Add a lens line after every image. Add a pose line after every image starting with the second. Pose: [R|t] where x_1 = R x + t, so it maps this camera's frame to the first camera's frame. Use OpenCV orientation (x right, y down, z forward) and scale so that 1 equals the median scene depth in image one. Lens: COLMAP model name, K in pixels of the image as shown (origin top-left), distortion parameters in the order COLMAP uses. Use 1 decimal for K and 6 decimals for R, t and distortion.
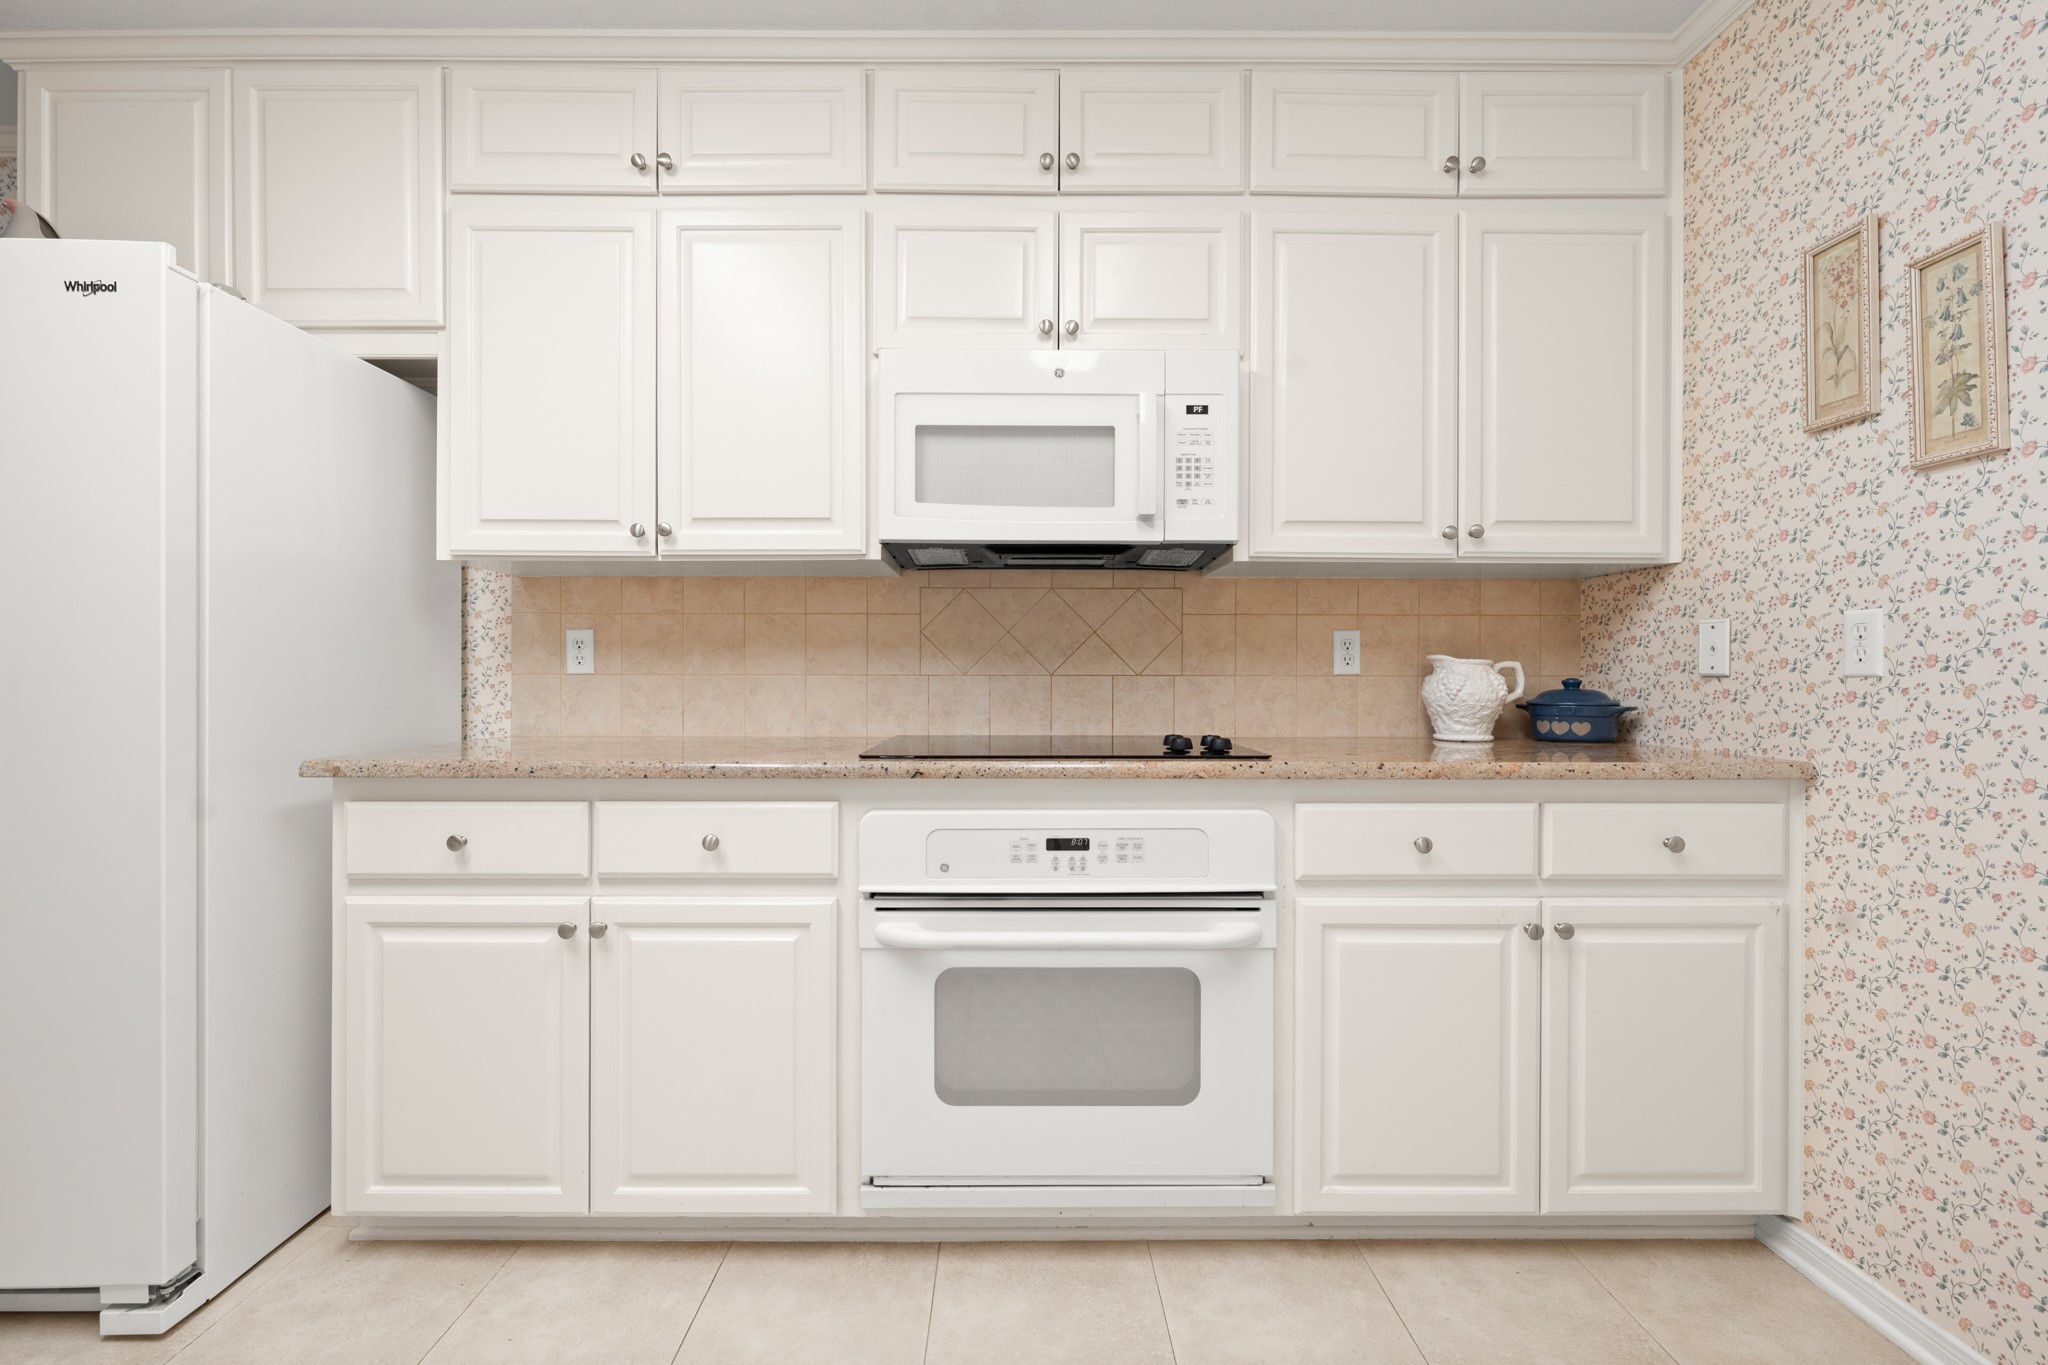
lens RADIAL K [[927.8, 0, 1021.7], [0, 927.8, 672.5], [0, 0, 1]] dist [-0.001463, -0.000211]
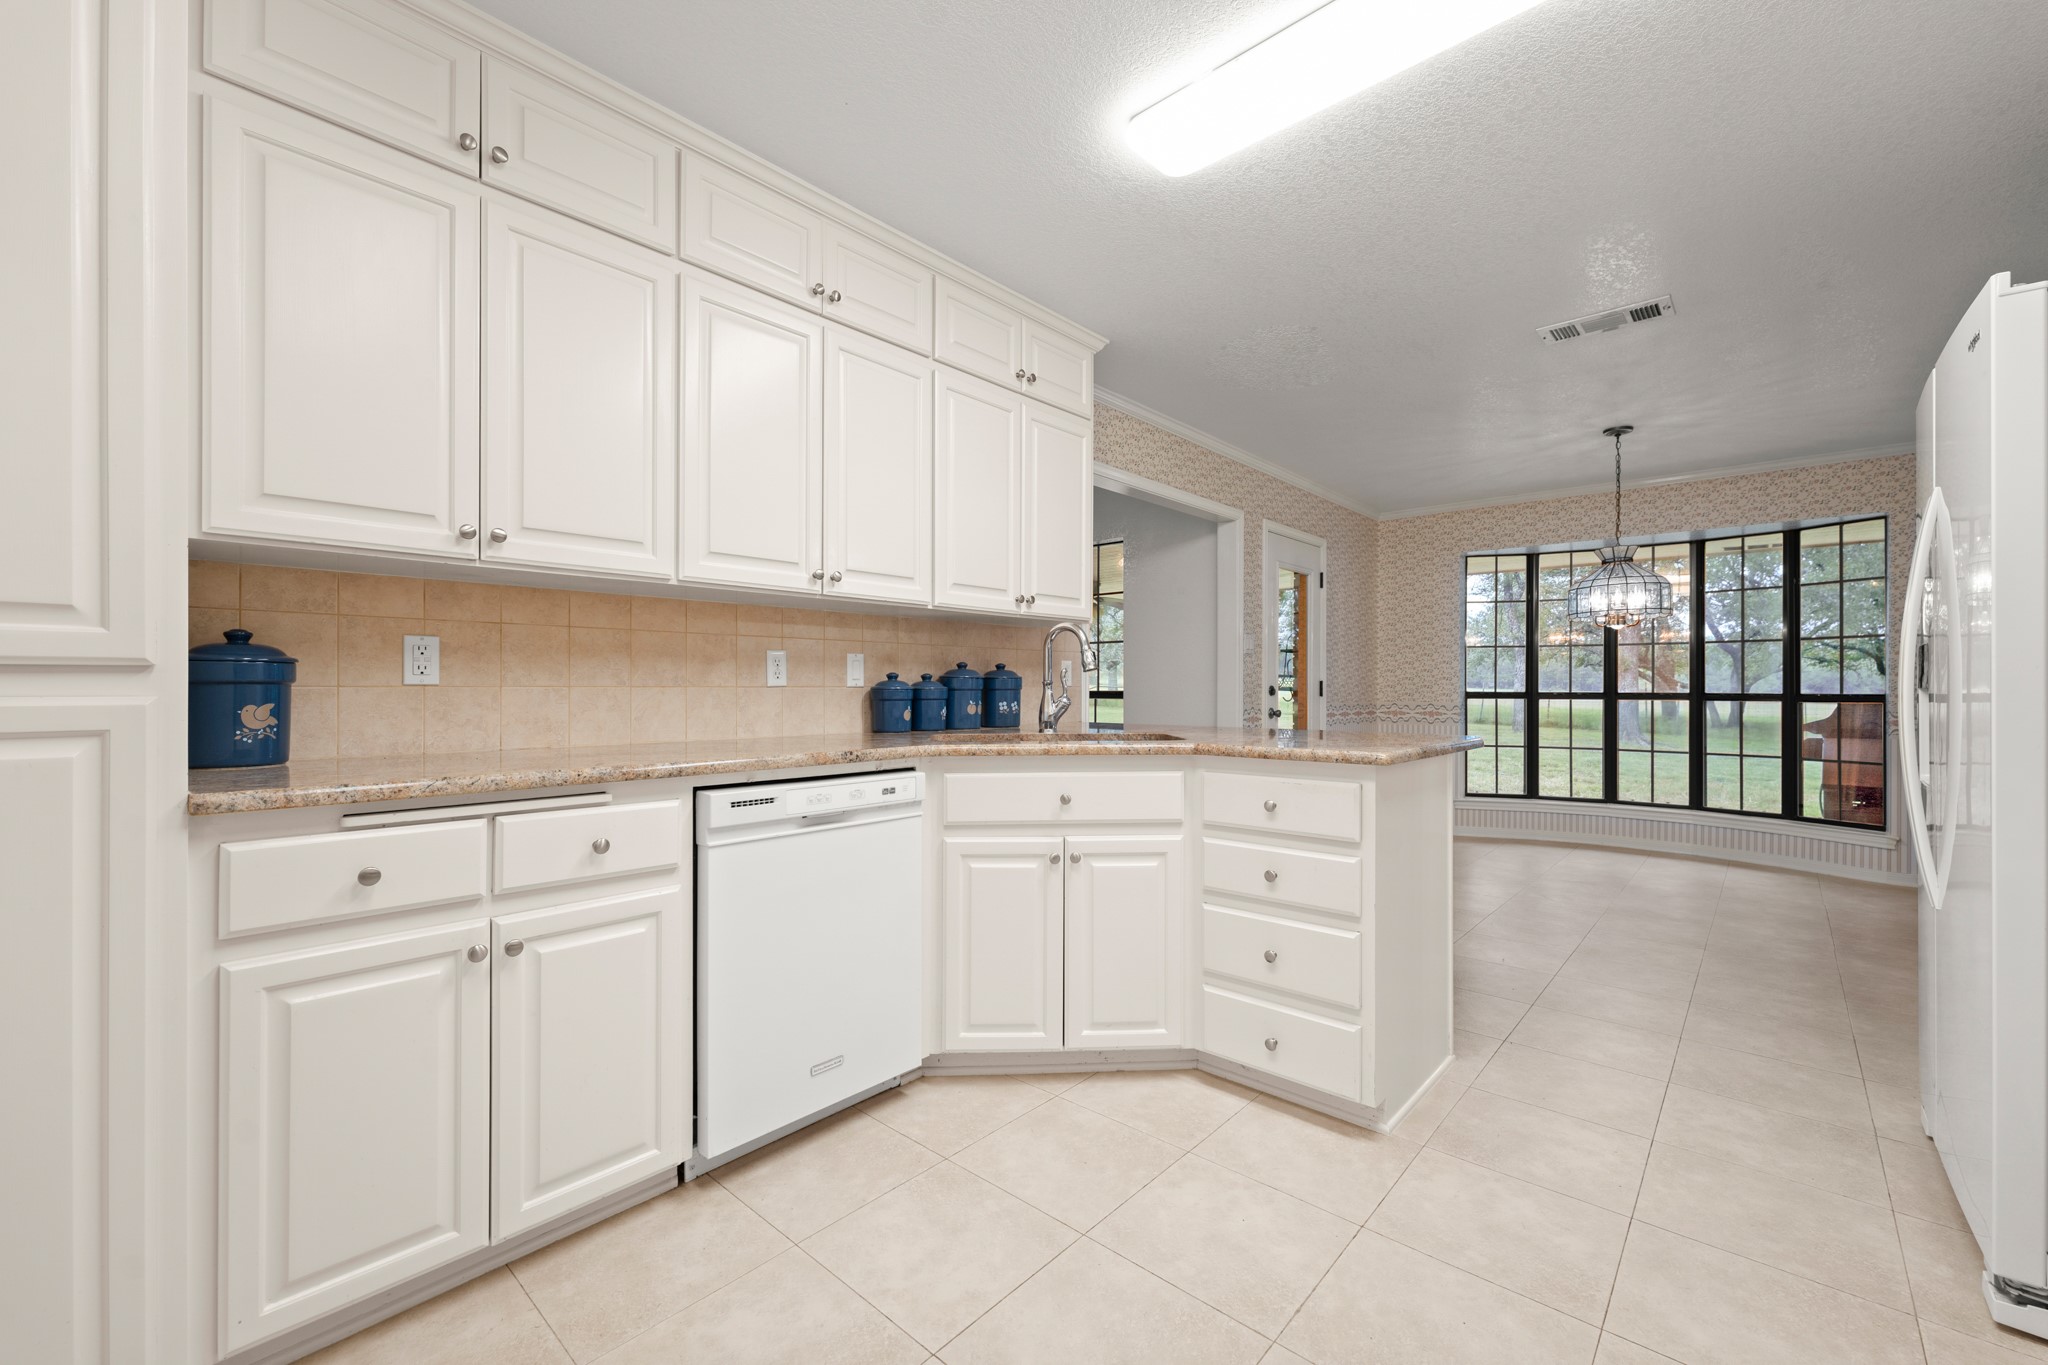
lens RADIAL K [[839.5, 0, 1022.5], [0, 839.5, 683.7], [0, 0, 1]] dist [-0.000311, -0.000059]
pose [[0.673815, 0.005371, 0.738881, -0.639204], [-0.006924, 0.999976, -0.000955, -0.002862], [-0.738868, -0.004473, 0.673836, 0.002641]]
